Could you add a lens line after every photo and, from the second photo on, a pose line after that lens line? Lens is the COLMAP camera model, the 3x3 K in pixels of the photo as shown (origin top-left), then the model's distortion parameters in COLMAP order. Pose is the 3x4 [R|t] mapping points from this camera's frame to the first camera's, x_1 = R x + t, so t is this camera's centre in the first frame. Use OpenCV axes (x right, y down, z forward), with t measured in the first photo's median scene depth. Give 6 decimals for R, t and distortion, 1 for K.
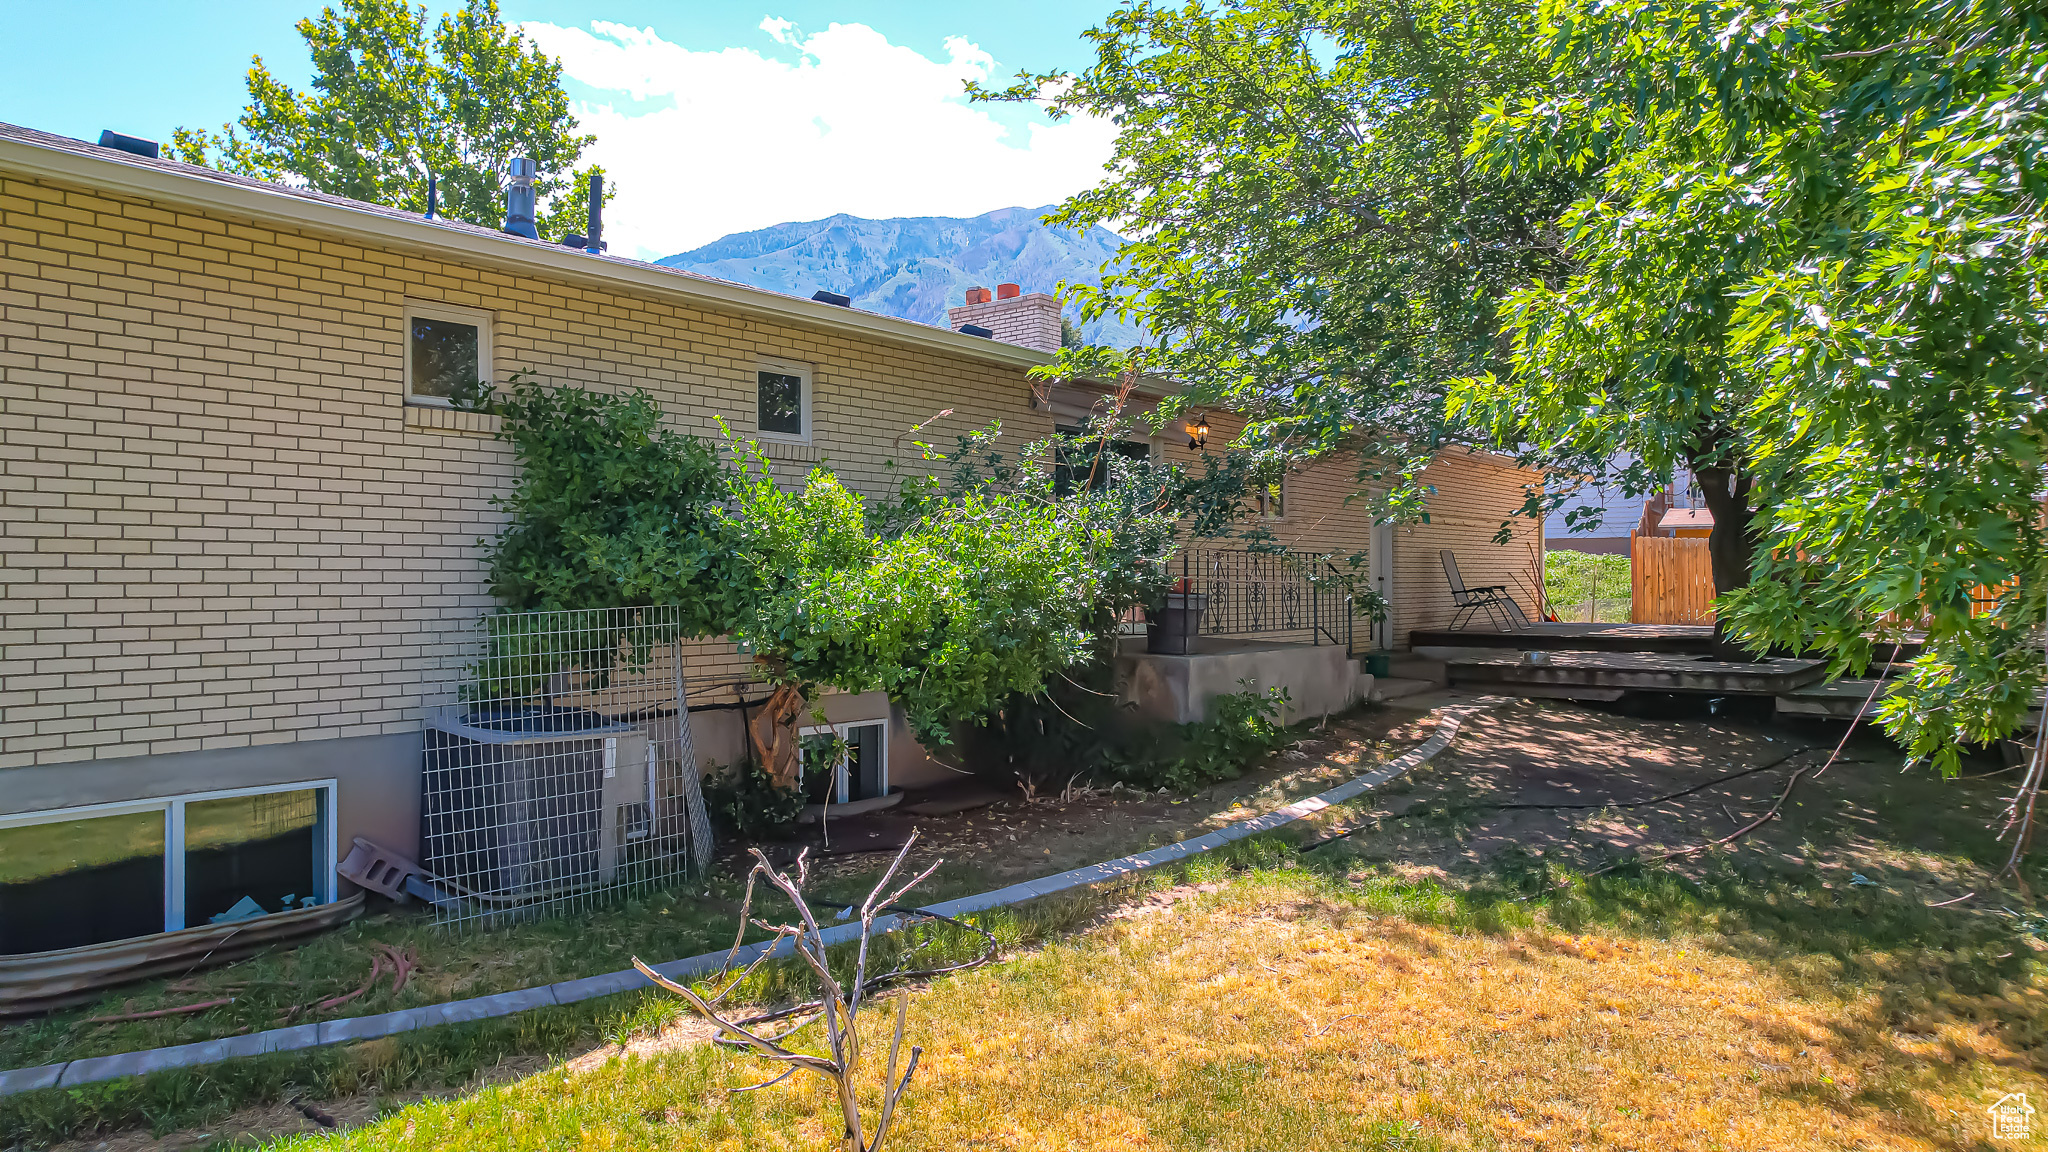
lens RADIAL K [[1313.7, 0, 1026.7], [0, 1313.7, 579.6], [0, 0, 1]] dist [-0.069947, 0.056285]
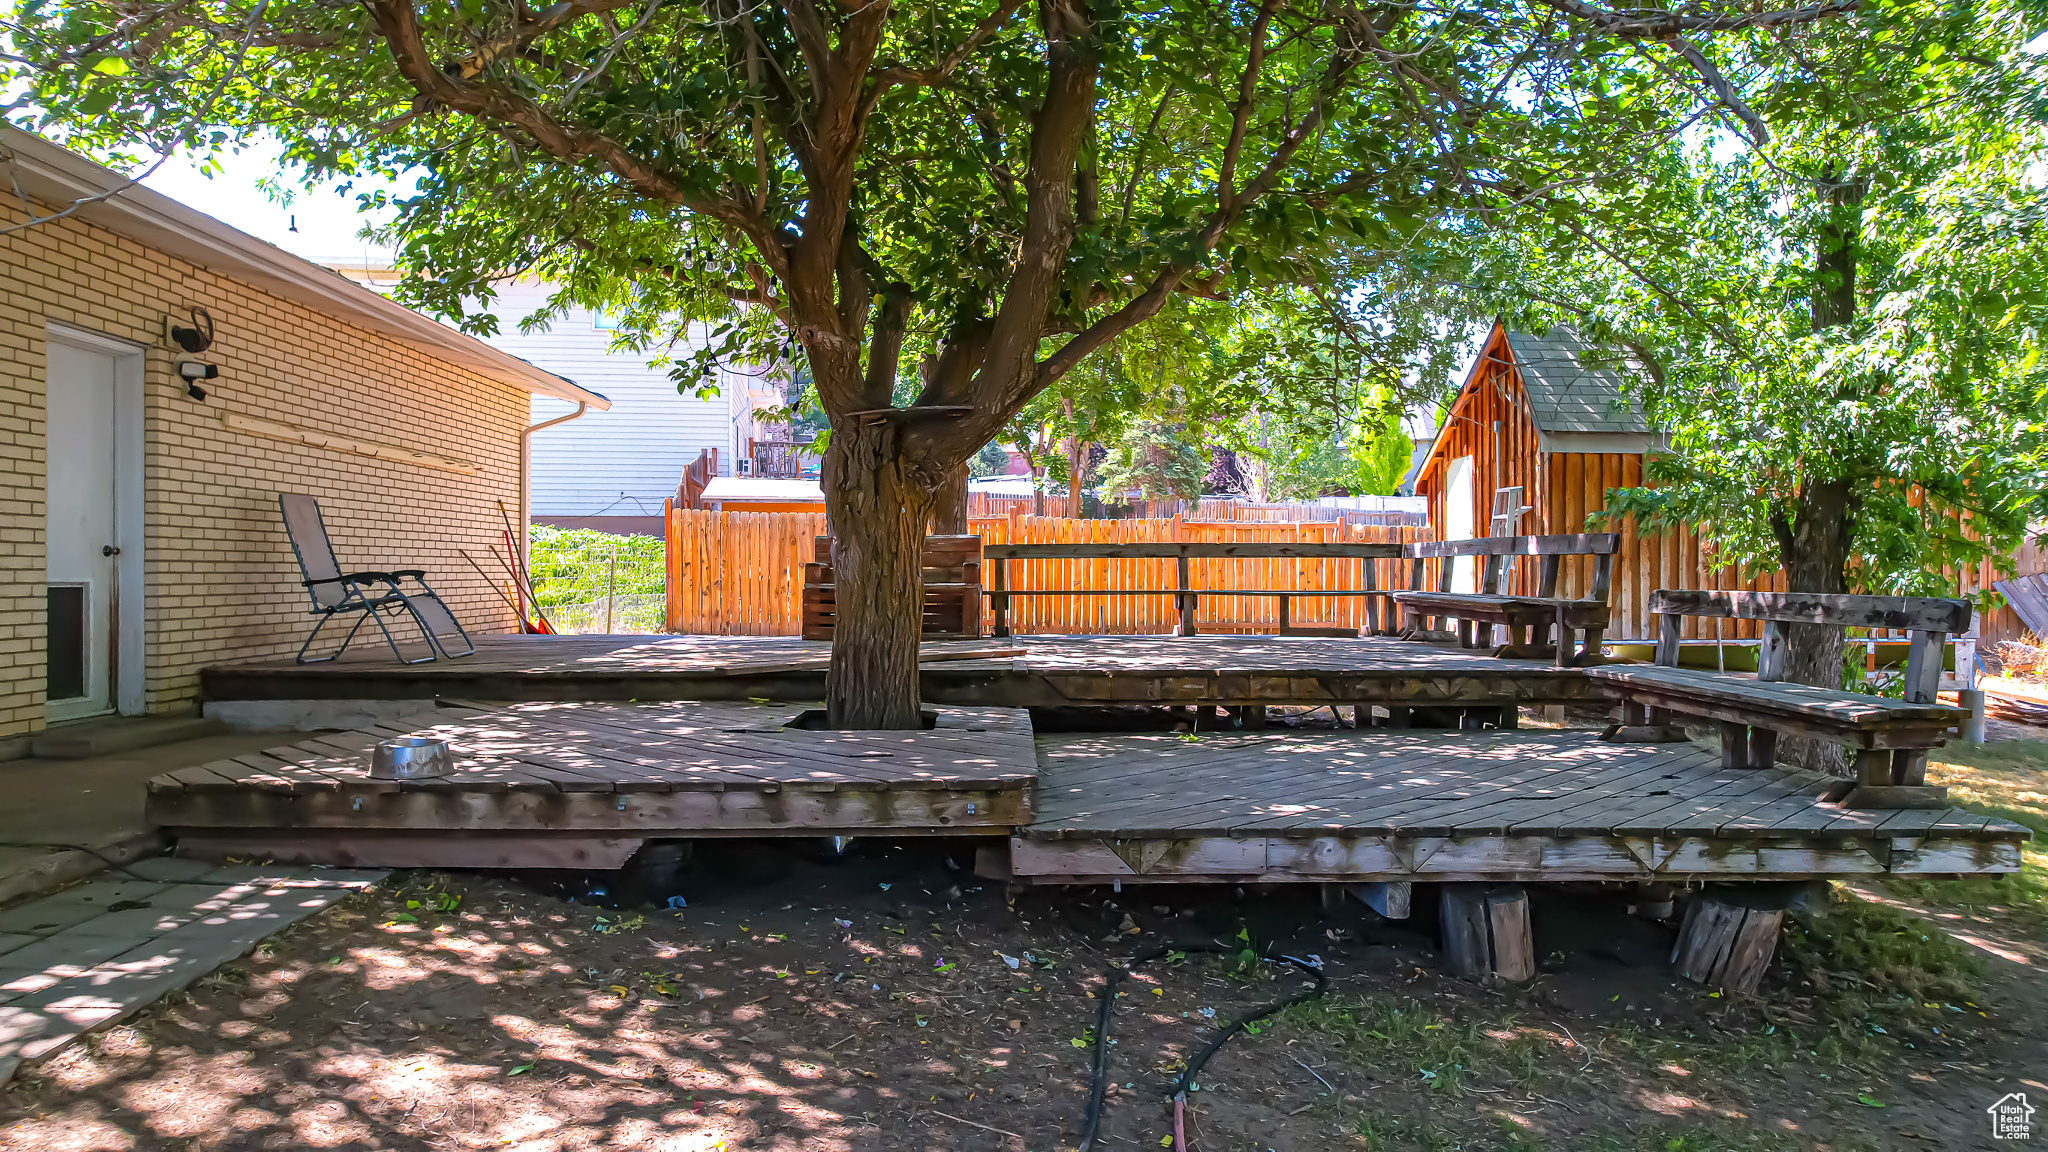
lens RADIAL K [[1313.7, 0, 1028.7], [0, 1313.7, 580.8], [0, 0, 1]] dist [-0.069947, 0.056285]
pose [[0.761455, -0.001146, 0.648216, 0.409740], [-0.000461, 0.999997, 0.002309, 0.014423], [-0.648217, -0.002057, 0.761453, 0.870876]]
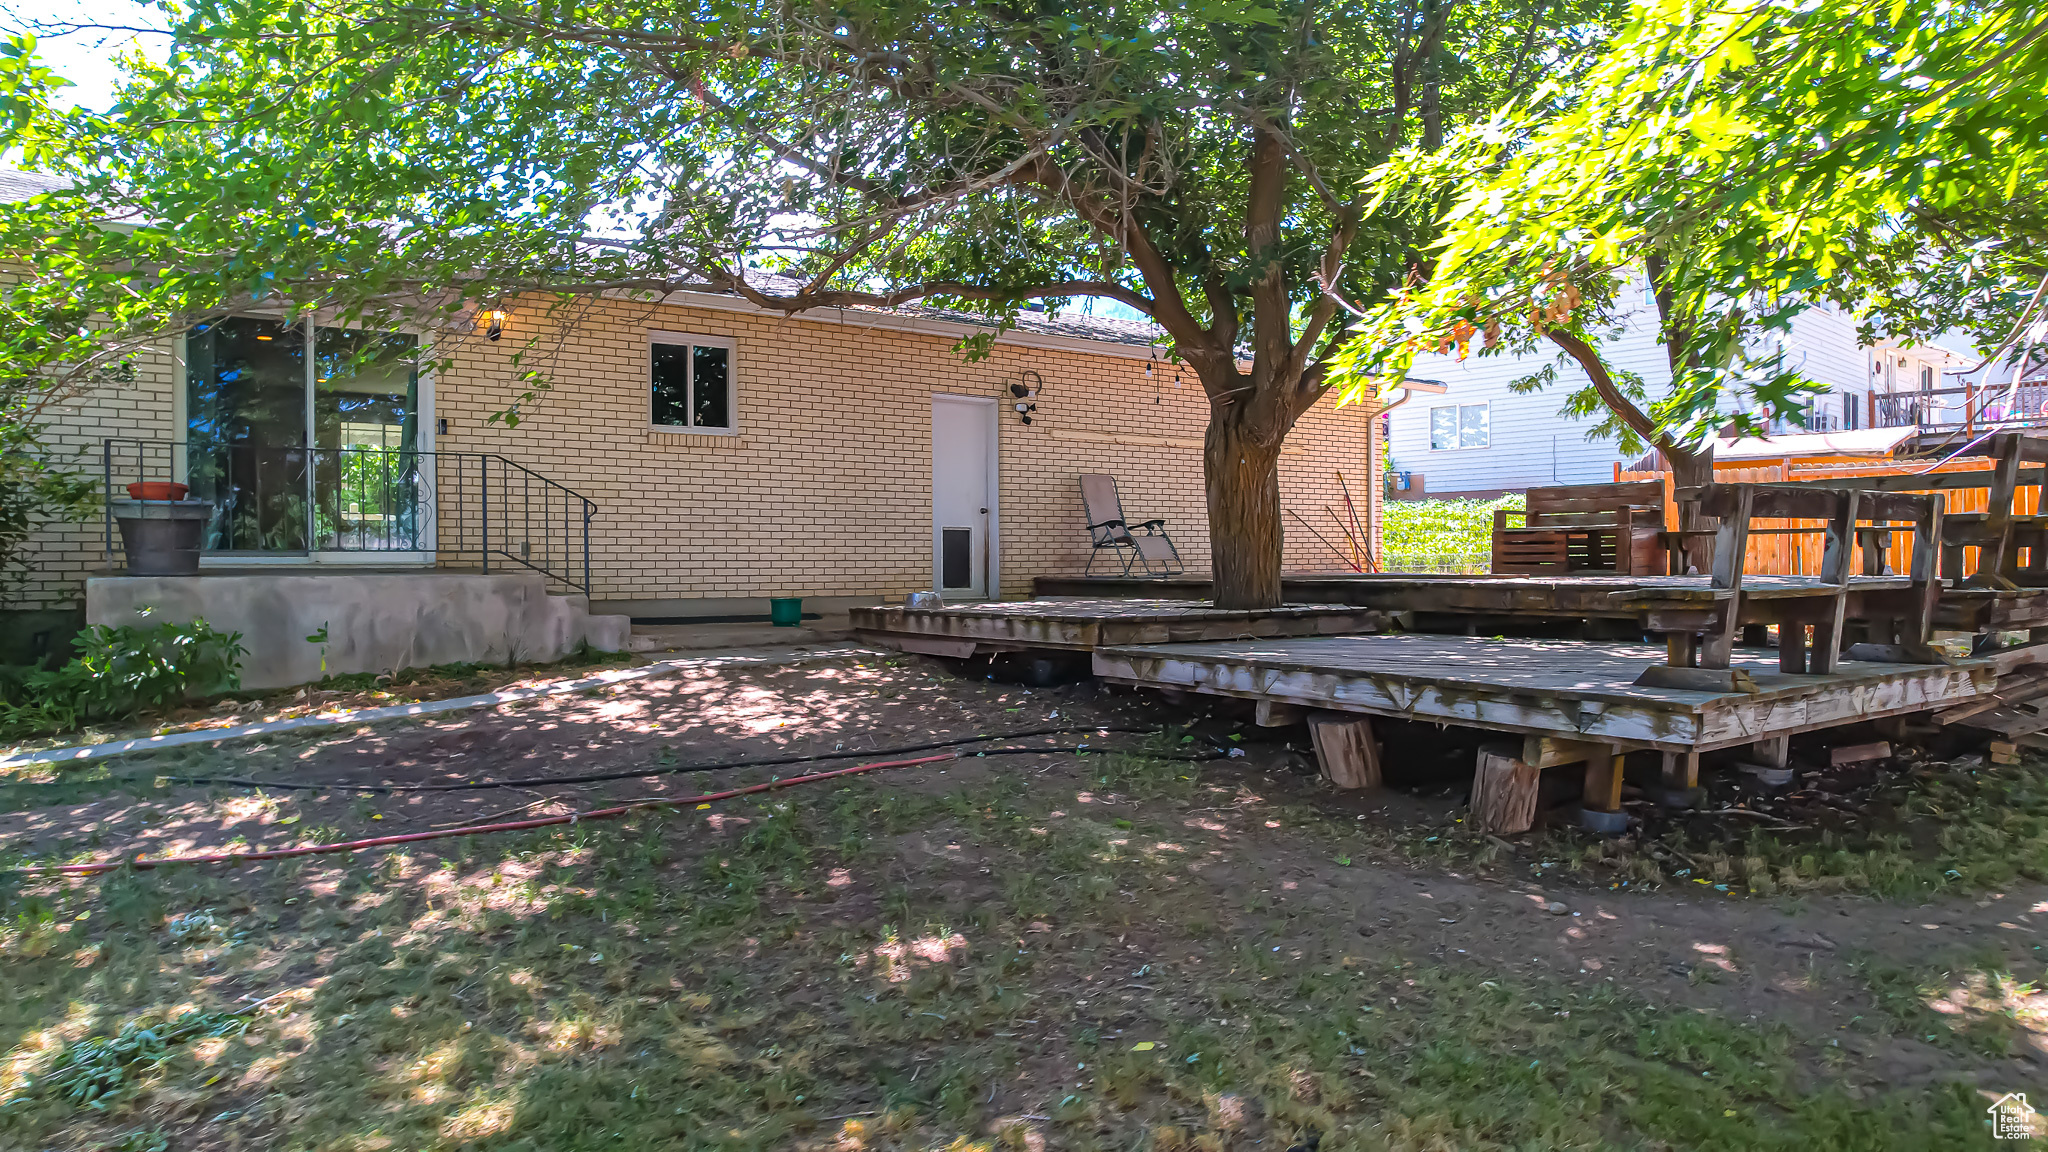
lens RADIAL K [[1313.7, 0, 1029.7], [0, 1313.7, 576.9], [0, 0, 1]] dist [-0.069947, 0.056285]
pose [[0.966361, 0.000588, -0.257189, 0.910550], [0.002418, 0.999932, 0.011372, 0.055126], [0.257178, -0.011612, 0.966294, 0.422725]]
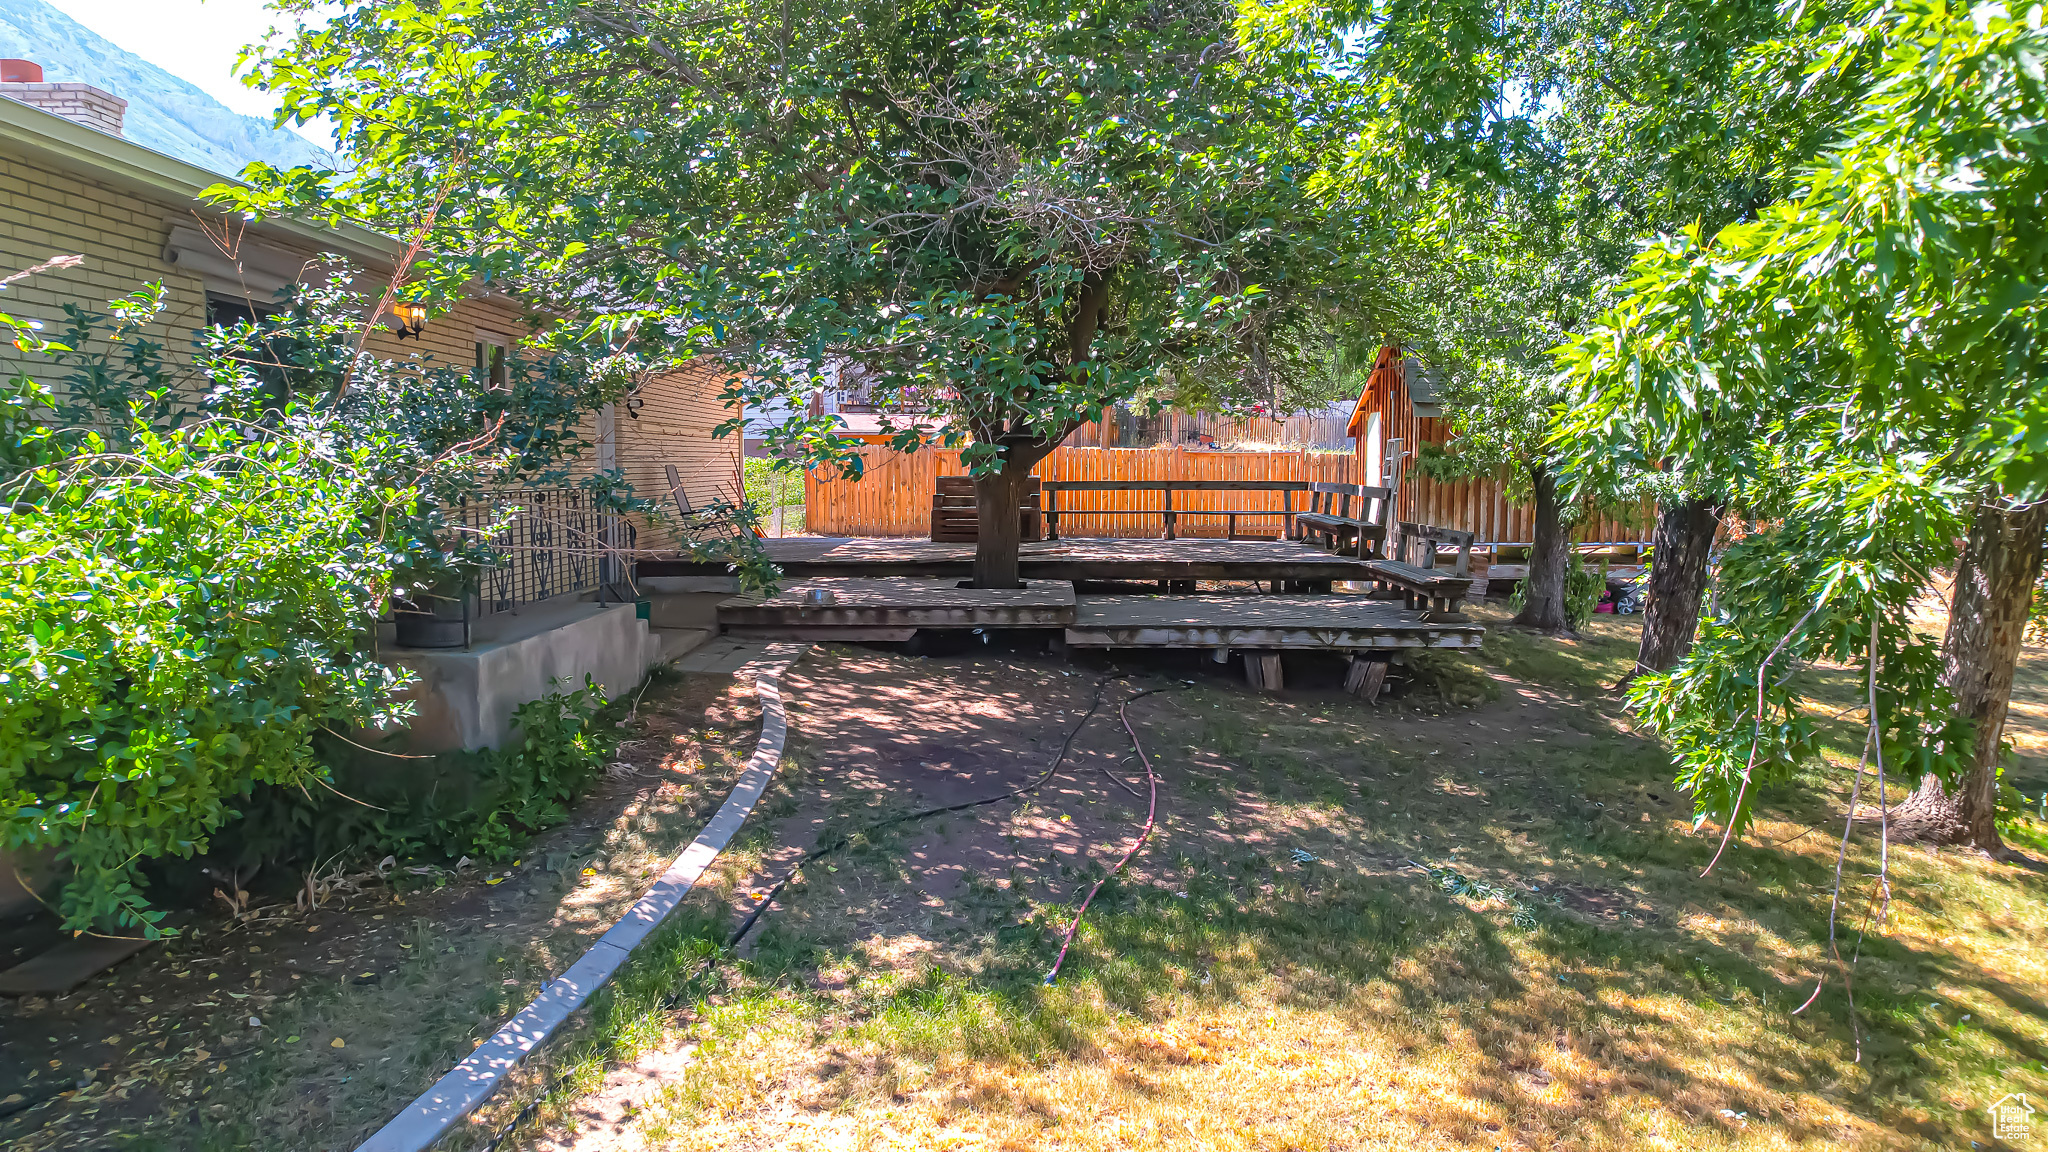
lens RADIAL K [[1313.7, 0, 1027.4], [0, 1313.7, 582.8], [0, 0, 1]] dist [-0.069947, 0.056285]
pose [[0.780736, -0.053708, 0.622548, -0.075248], [-0.001698, 0.996113, 0.088066, -0.039659], [-0.624859, -0.069814, 0.777610, 0.309781]]
